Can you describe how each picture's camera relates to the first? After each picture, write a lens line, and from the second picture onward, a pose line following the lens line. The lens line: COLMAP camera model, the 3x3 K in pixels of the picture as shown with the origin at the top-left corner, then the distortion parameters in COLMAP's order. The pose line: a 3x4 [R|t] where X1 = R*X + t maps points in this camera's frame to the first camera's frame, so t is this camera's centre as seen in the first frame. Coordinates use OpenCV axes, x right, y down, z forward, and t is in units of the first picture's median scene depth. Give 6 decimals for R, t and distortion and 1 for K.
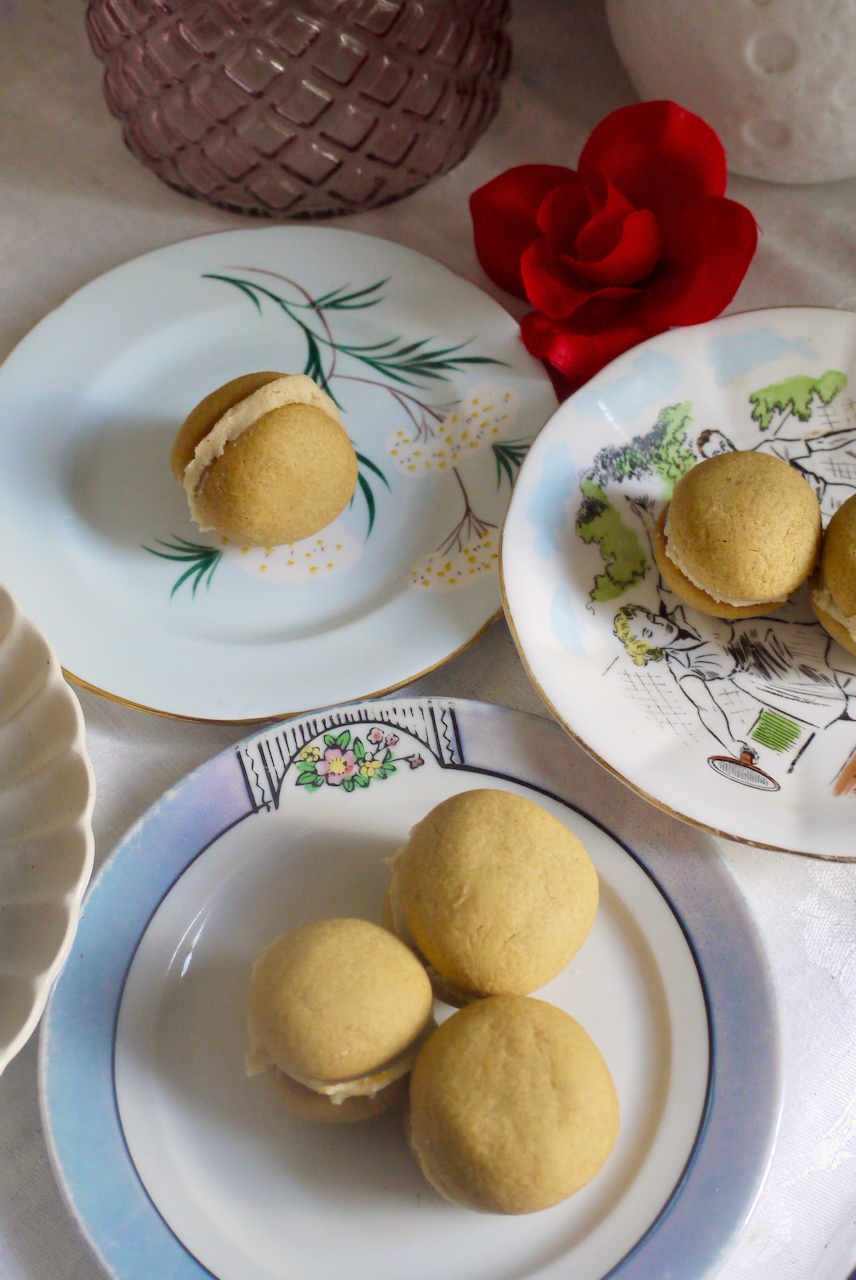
lens RADIAL K [[1787.2, 0, 428.0], [0, 1787.2, 640.0], [0, 0, 1]] dist [-0.050024, -0.017441]
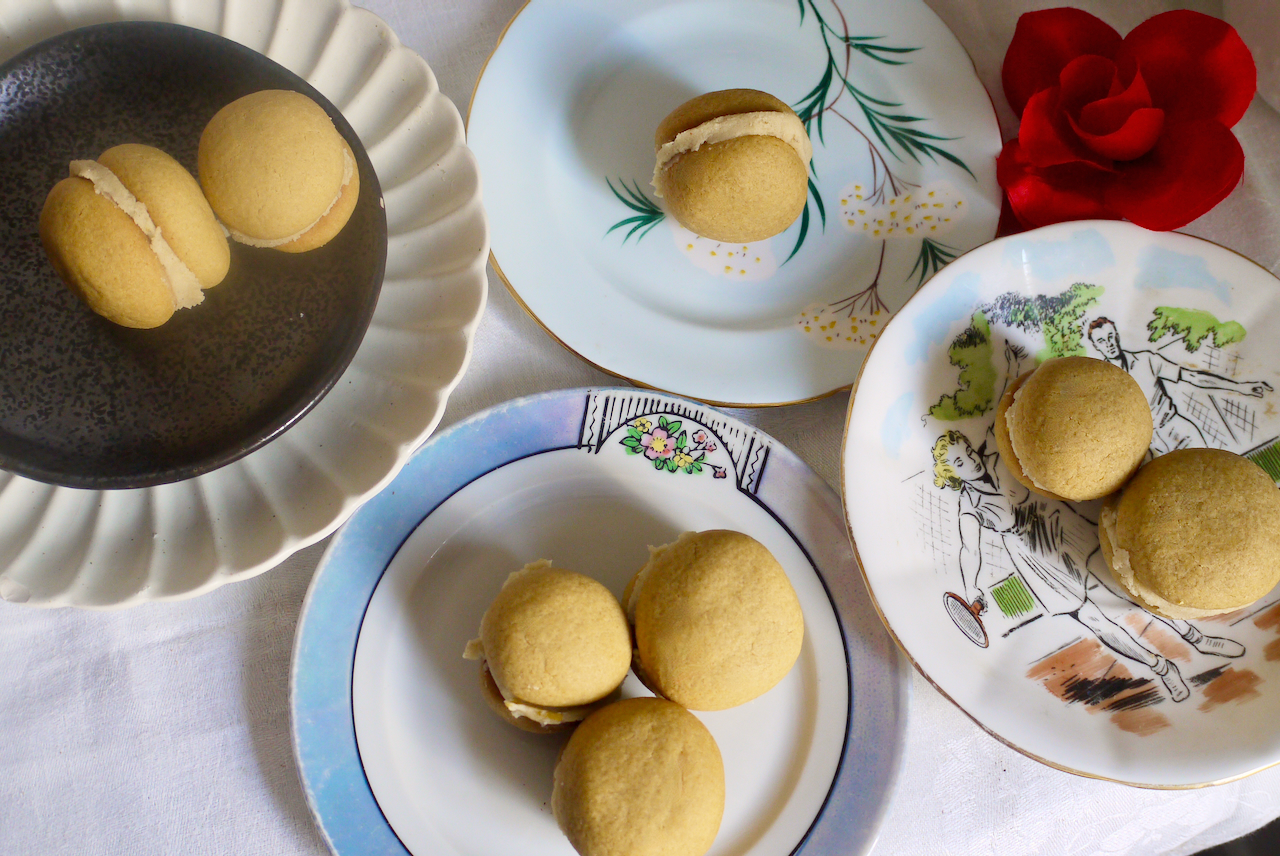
lens RADIAL K [[1526.0, 0, 640.0], [0, 1526.0, 428.0], [0, 0, 1]] dist [-0.039135, 0.014695]
pose [[0.878961, 0.470472, -0.077995, 0.010531], [-0.444722, 0.867682, 0.222150, -0.147287], [0.172190, -0.160575, 0.971888, 0.031626]]
